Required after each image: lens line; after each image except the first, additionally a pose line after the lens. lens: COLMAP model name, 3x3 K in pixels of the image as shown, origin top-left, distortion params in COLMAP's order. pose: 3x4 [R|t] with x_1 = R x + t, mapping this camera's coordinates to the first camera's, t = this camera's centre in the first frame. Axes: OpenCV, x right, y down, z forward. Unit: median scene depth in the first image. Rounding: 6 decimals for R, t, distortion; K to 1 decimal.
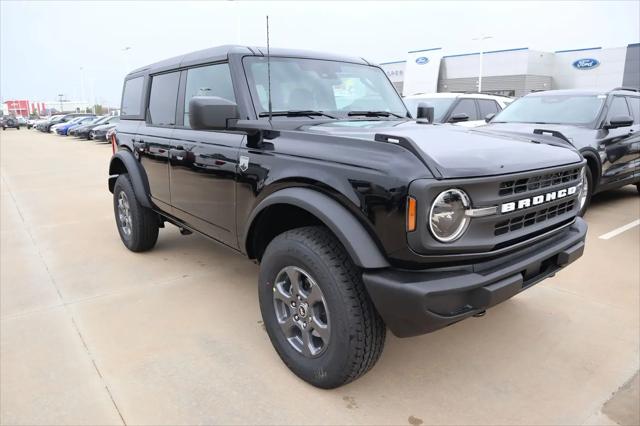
lens RADIAL K [[447.0, 0, 310.9], [0, 447.0, 212.9], [0, 0, 1]] dist [-0.062368, -0.000672]
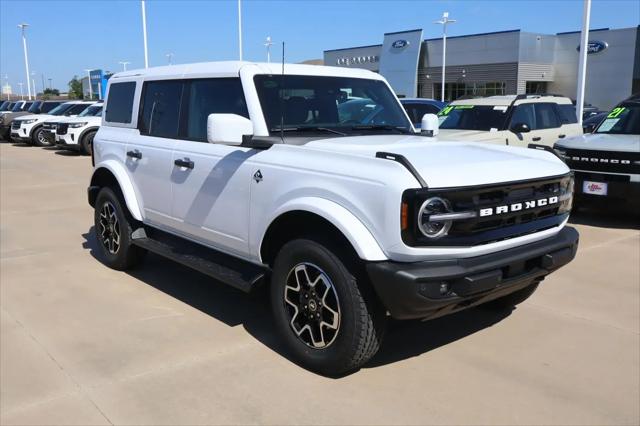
lens RADIAL K [[607.5, 0, 320.0], [0, 607.5, 213.0], [0, 0, 1]] dist [-0.007090, -0.001914]
pose [[0.999420, 0.002707, 0.033943, -0.057200], [-0.001079, 0.998852, -0.047887, 0.060380], [-0.034034, 0.047823, 0.998276, -0.561737]]
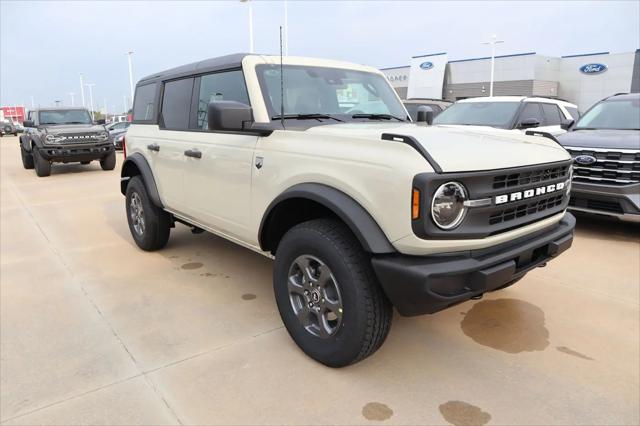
lens RADIAL K [[447.0, 0, 310.9], [0, 447.0, 212.9], [0, 0, 1]] dist [-0.062368, -0.000672]
pose [[0.999978, -0.002571, 0.006046, -0.034798], [0.002656, 0.999897, -0.014104, 0.031234], [-0.006009, 0.014120, 0.999882, -0.094593]]
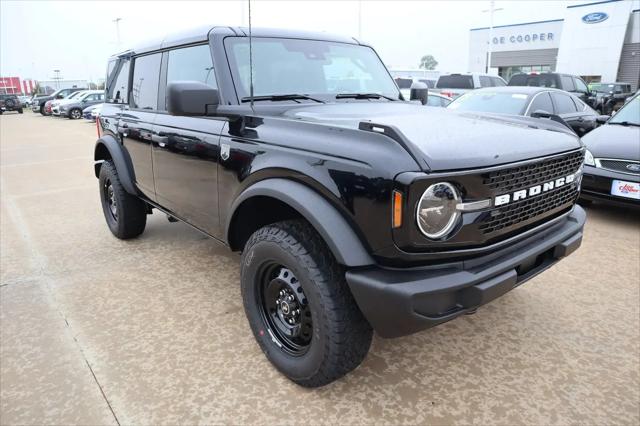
lens RADIAL K [[447.0, 0, 310.9], [0, 447.0, 212.9], [0, 0, 1]] dist [-0.062368, -0.000672]
pose [[0.999967, -0.007851, 0.002050, 0.034362], [0.007748, 0.998895, 0.046352, -0.027357], [-0.002411, -0.046334, 0.998923, 0.056465]]
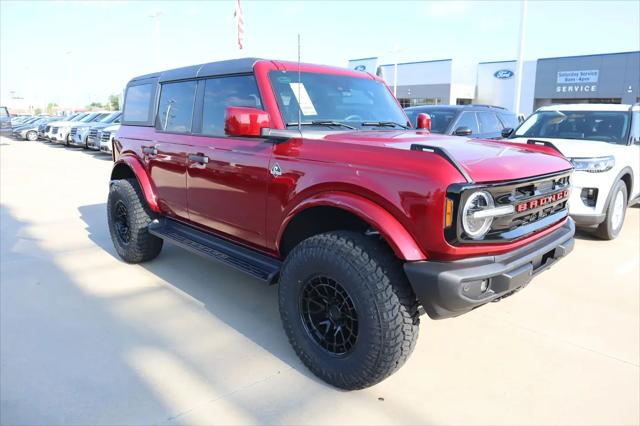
lens RADIAL K [[454.8, 0, 320.0], [0, 454.8, 213.0], [0, 0, 1]] dist [-0.057786, 0.000522]
pose [[0.995528, -0.004283, 0.094375, -0.174510], [0.005922, 0.999836, -0.017100, 0.017405], [-0.094286, 0.017582, 0.995390, -0.125982]]
